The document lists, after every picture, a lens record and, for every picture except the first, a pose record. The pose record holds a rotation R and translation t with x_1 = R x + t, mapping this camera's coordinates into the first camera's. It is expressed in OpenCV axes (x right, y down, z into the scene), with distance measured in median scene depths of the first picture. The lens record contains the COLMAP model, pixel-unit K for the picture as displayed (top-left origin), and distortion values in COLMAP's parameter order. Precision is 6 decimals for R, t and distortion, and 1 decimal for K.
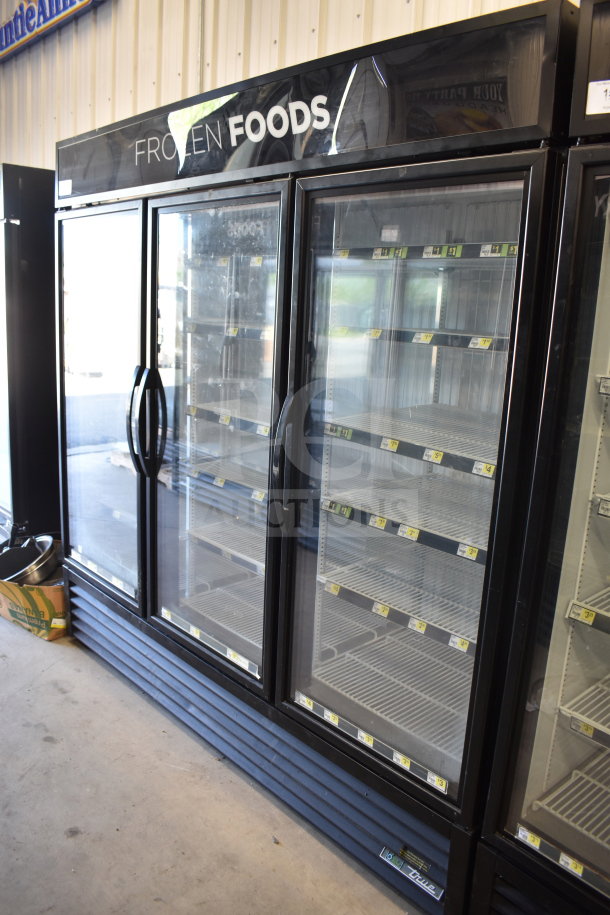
lens RADIAL K [[725.3, 0, 305.0], [0, 725.3, 457.5], [0, 0, 1]] dist [0.001679, 0.005751]
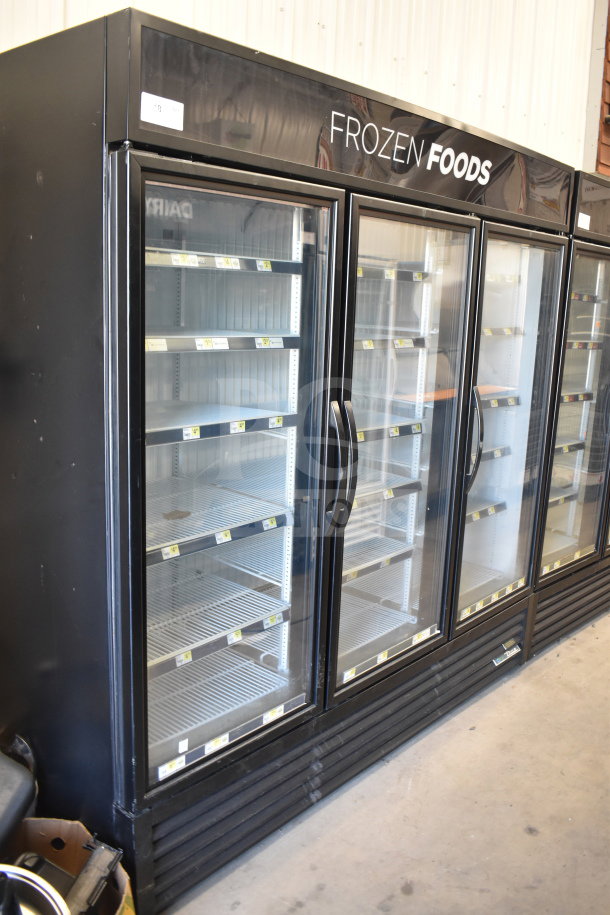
lens RADIAL K [[773.0, 0, 305.0], [0, 773.0, 457.5], [0, 0, 1]] dist [-0.001015, -0.005267]
pose [[-0.094181, -0.237889, 0.966715, -1.294775], [0.173710, 0.952209, 0.251243, -0.347846], [-0.980283, 0.191590, -0.048356, 1.331666]]
